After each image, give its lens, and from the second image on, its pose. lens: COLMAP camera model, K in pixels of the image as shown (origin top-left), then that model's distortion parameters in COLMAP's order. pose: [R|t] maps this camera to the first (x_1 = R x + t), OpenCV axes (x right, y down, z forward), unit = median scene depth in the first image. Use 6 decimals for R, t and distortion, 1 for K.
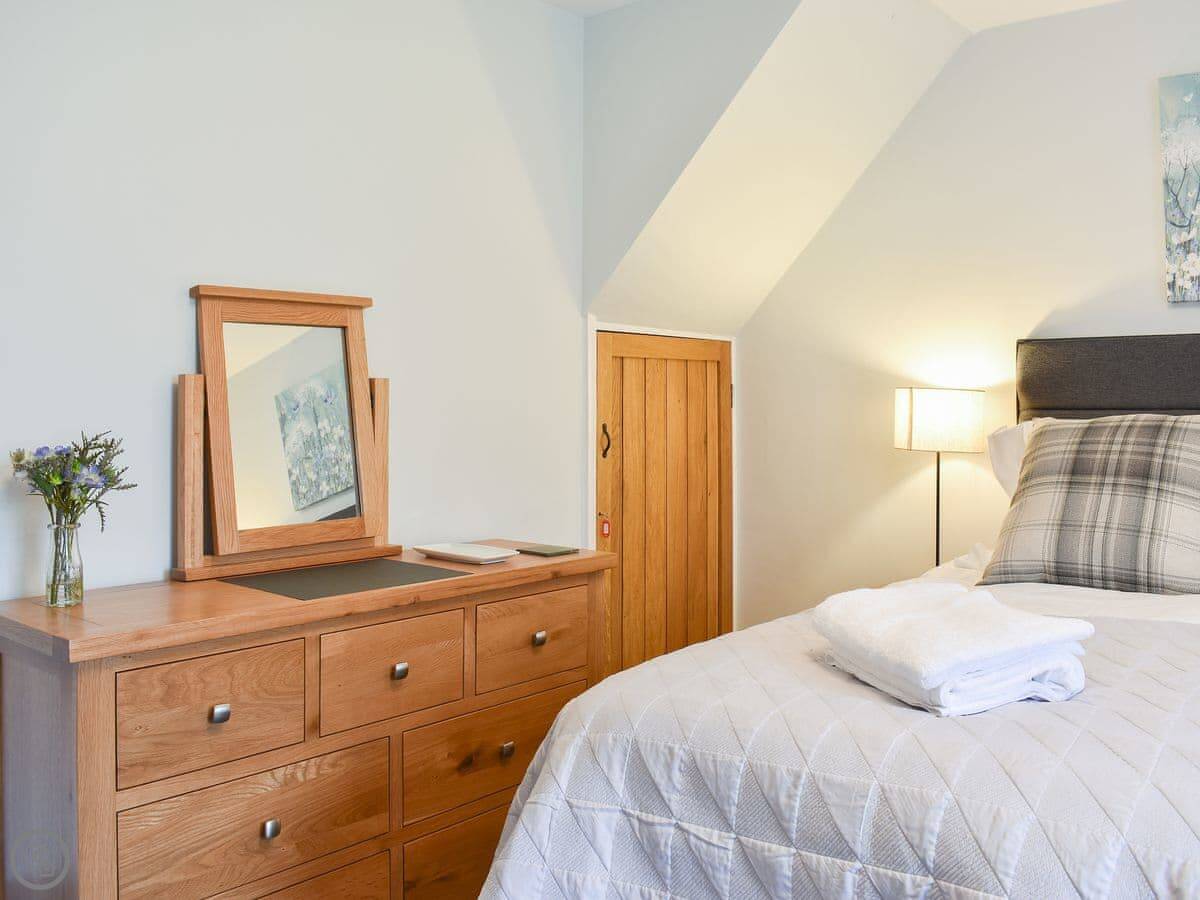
lens RADIAL K [[1112.0, 0, 600.0], [0, 1112.0, 450.0], [0, 0, 1]] dist [-0.014645, -0.204776]
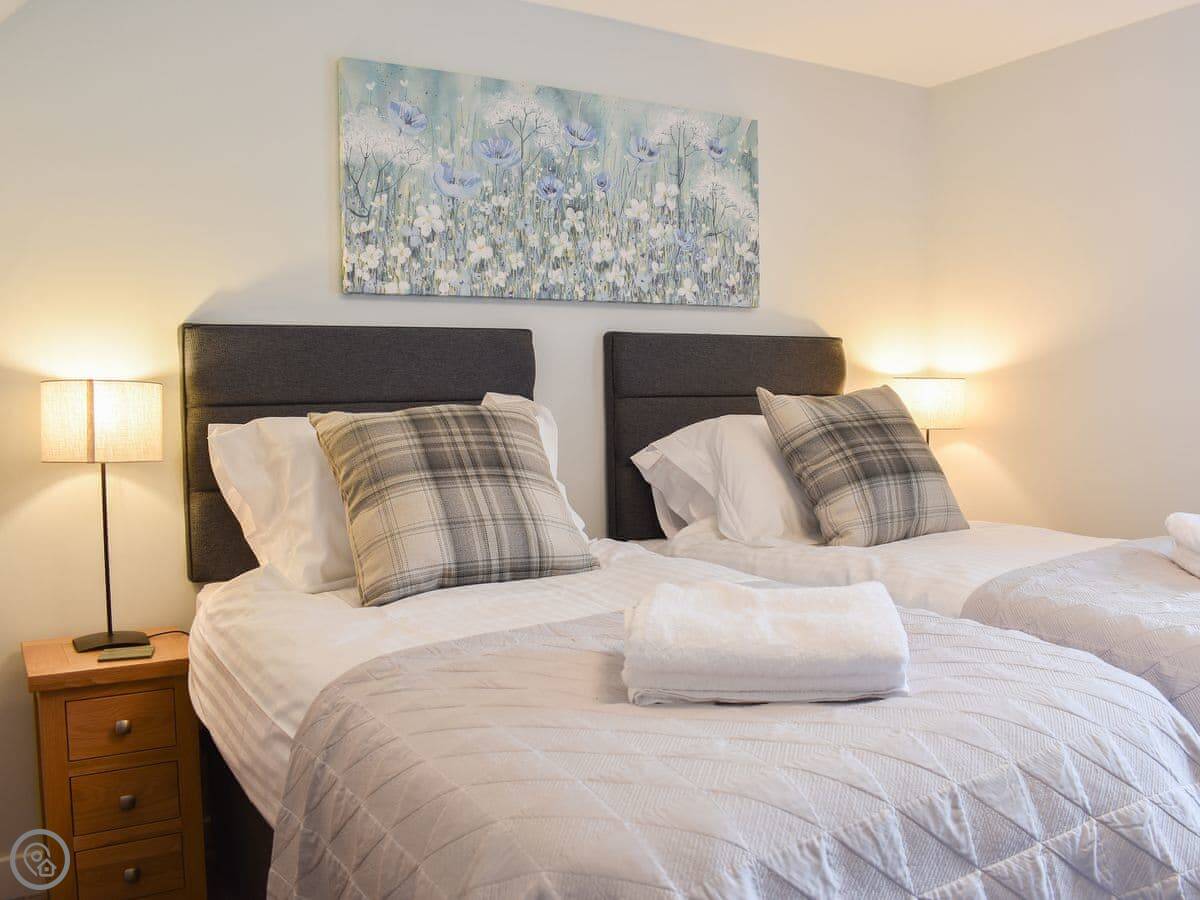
lens RADIAL K [[1112.0, 0, 600.0], [0, 1112.0, 450.0], [0, 0, 1]] dist [-0.014645, -0.204776]
pose [[0.284536, -0.048095, 0.957458, -0.450095], [0.056429, 0.997849, 0.033355, -0.018610], [-0.957003, 0.044538, 0.286638, 0.610487]]
